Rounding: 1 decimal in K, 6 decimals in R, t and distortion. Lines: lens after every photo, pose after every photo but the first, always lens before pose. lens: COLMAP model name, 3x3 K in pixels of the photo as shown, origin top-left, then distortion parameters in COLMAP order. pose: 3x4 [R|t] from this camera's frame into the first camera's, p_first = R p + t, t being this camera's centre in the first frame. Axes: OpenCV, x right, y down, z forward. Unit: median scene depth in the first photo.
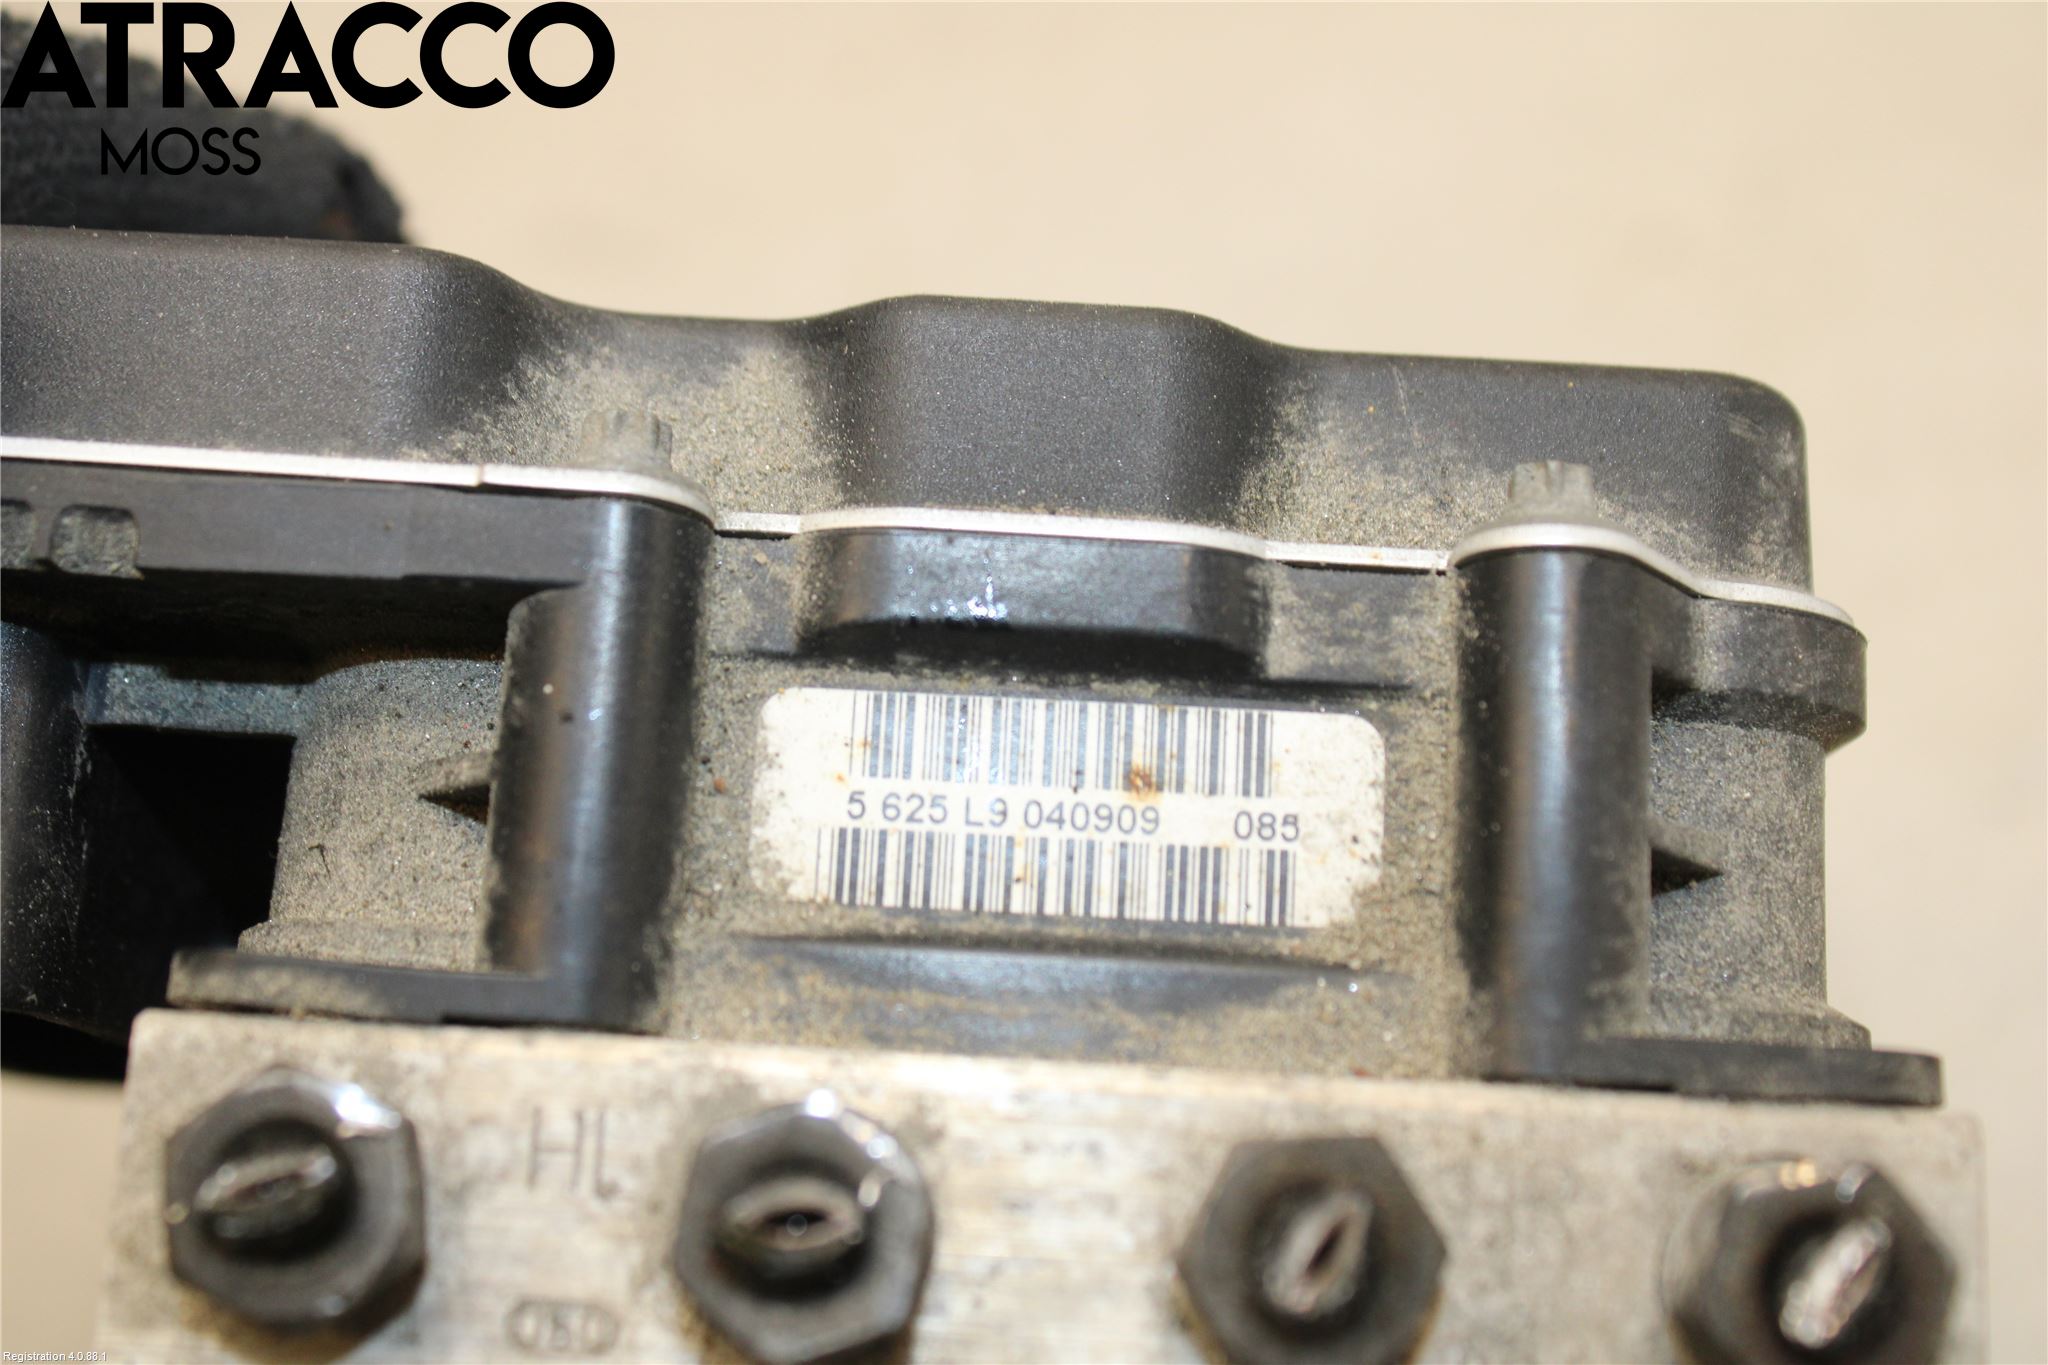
lens RADIAL K [[3032.9, 0, 1024.0], [0, 3032.9, 682.5], [0, 0, 1]] dist [-0.015134, -0.092840]
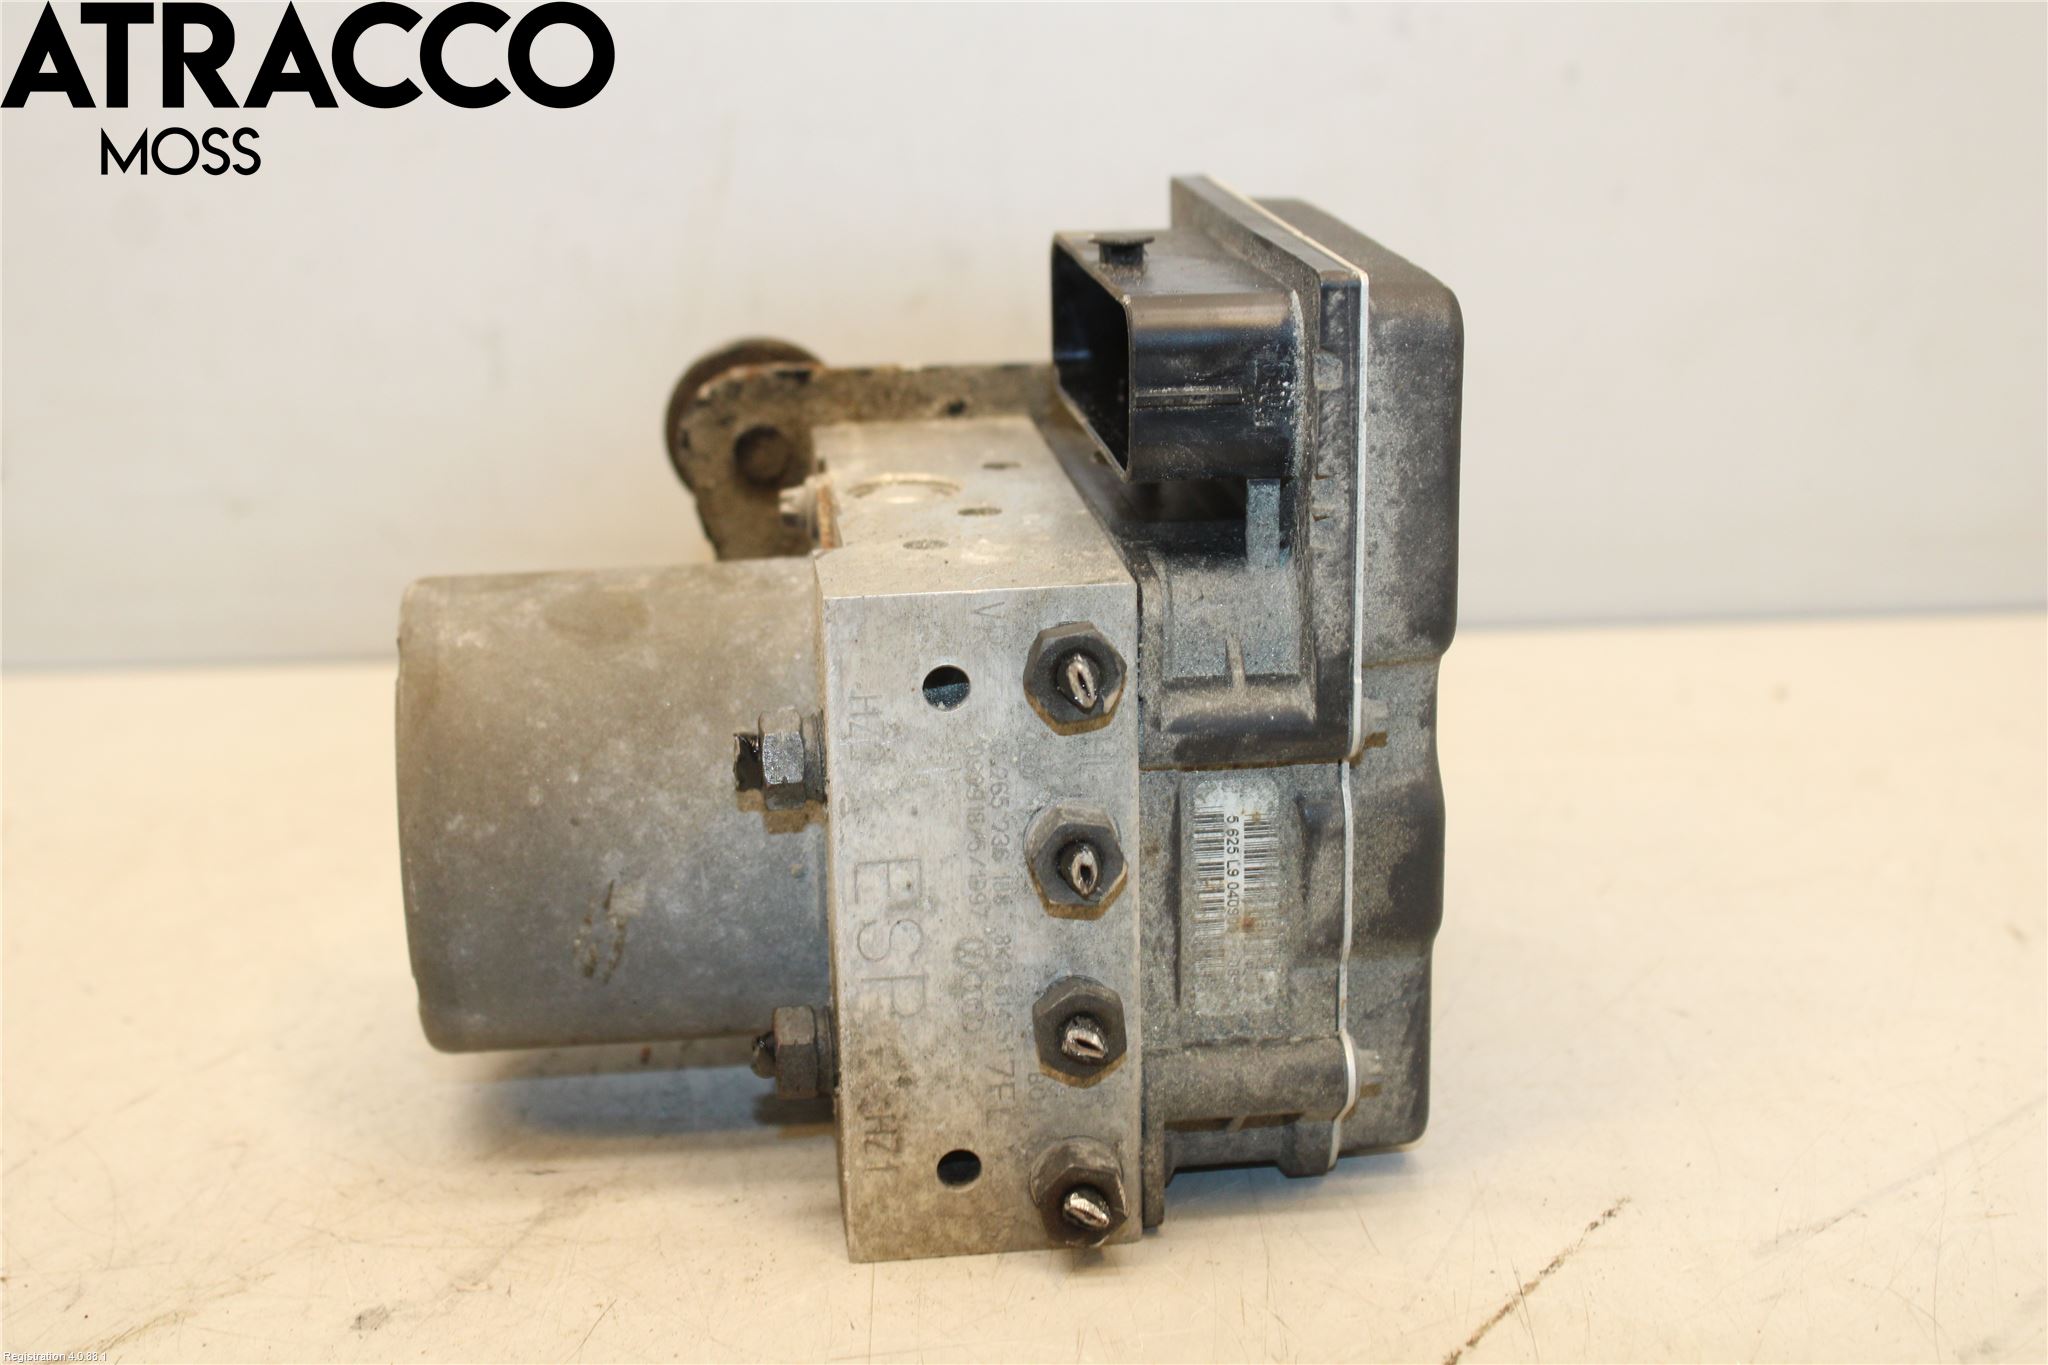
lens RADIAL K [[3032.9, 0, 1024.0], [0, 3032.9, 682.5], [0, 0, 1]] dist [-0.015134, -0.092840]
pose [[0.077436, 0.957732, 0.277045, -0.904118], [-0.992675, 0.048217, 0.110776, -0.074495], [0.092735, -0.283594, 0.954450, -1.436052]]
